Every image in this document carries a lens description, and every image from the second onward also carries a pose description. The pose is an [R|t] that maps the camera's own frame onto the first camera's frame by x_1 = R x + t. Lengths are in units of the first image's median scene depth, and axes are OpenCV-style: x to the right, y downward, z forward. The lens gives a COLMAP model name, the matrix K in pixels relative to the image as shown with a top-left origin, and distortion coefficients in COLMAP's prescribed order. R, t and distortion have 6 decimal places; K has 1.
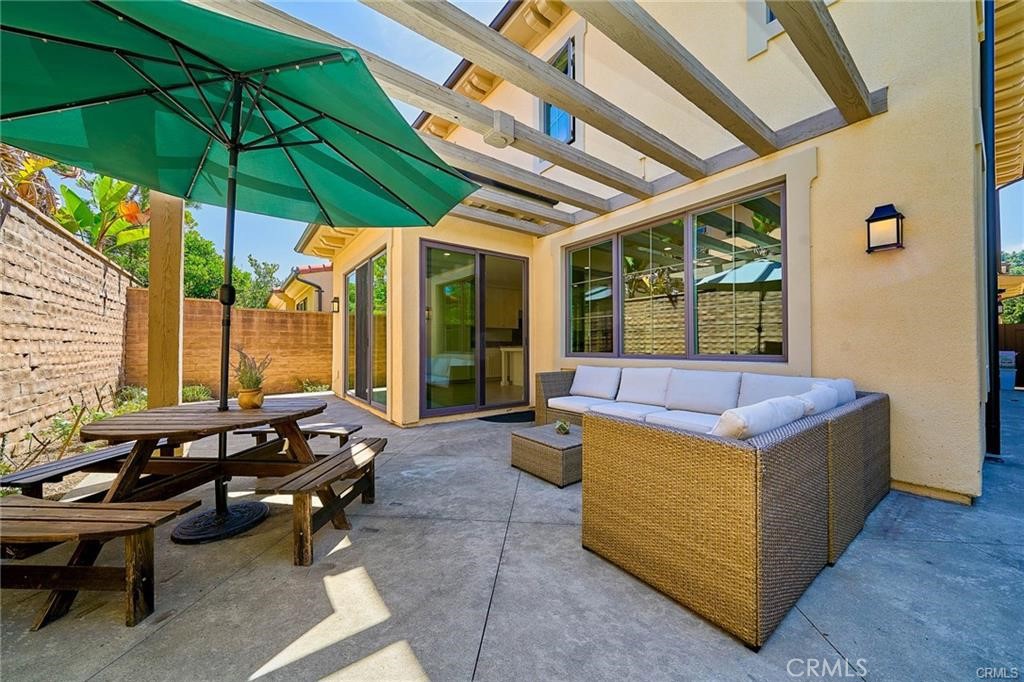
lens RADIAL K [[353.3, 0, 532.4], [0, 353.3, 342.5], [0, 0, 1]] dist [0.001073, -0.000168]
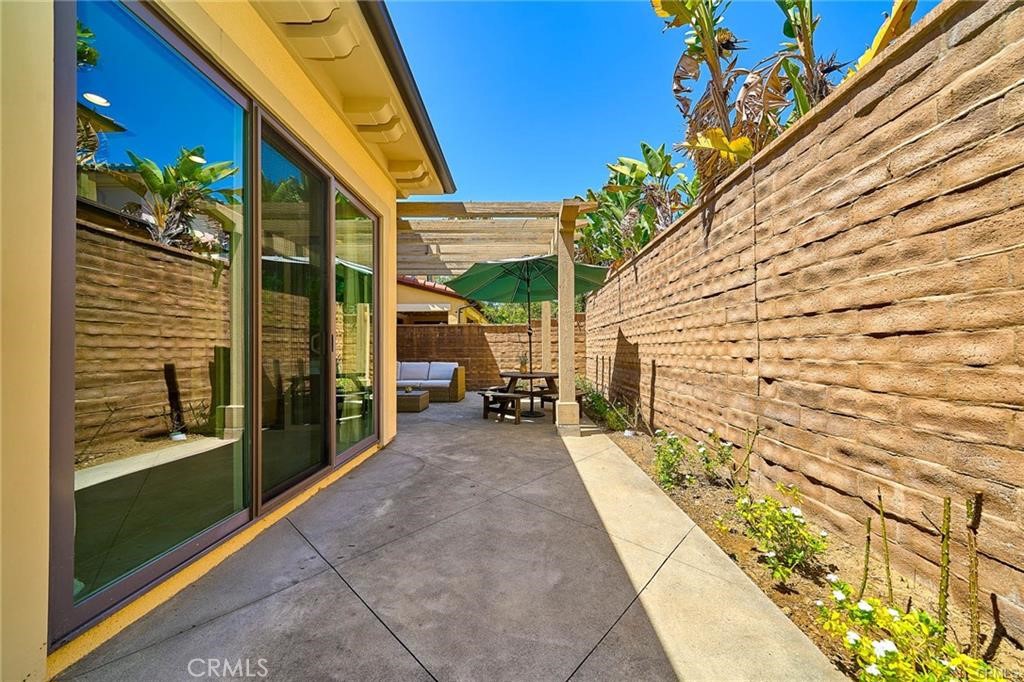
lens RADIAL K [[353.3, 0, 534.5], [0, 353.3, 340.3], [0, 0, 1]] dist [0.001073, -0.000168]
pose [[-0.791934, 0.024015, 0.610134, -0.873704], [0.001014, 0.999277, -0.038017, 0.012668], [-0.610606, -0.029488, -0.791386, 1.079597]]
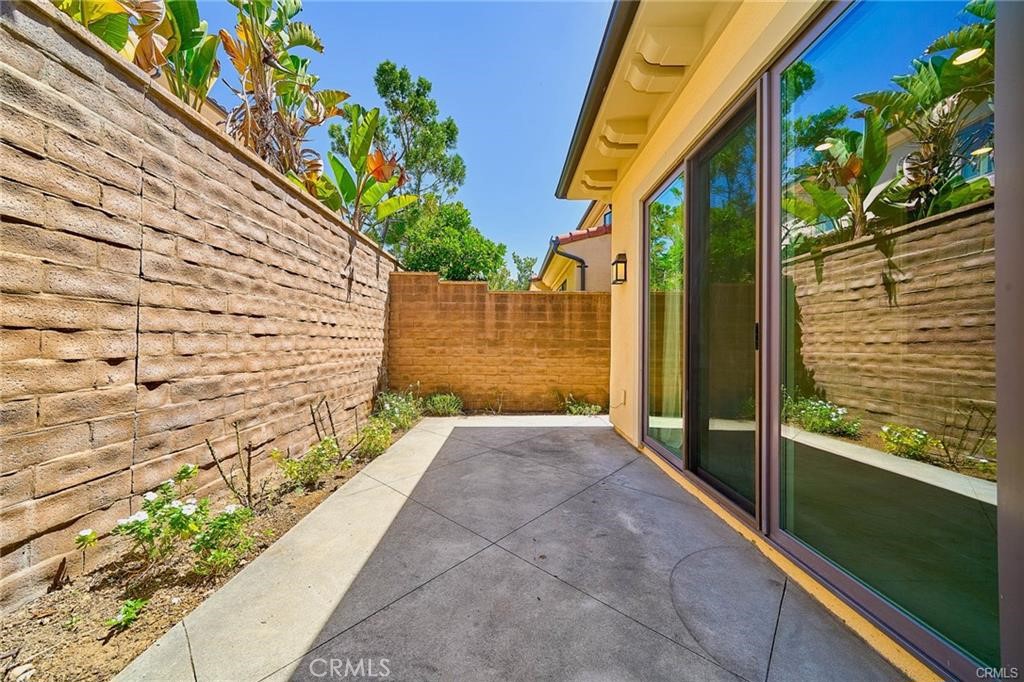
lens RADIAL K [[353.3, 0, 510.7], [0, 353.3, 342.0], [0, 0, 1]] dist [0.001073, -0.000168]
pose [[0.766728, 0.007843, -0.641924, -0.395325], [-0.002296, 0.999952, 0.009475, 0.001776], [0.641968, -0.005791, 0.766710, 0.557375]]
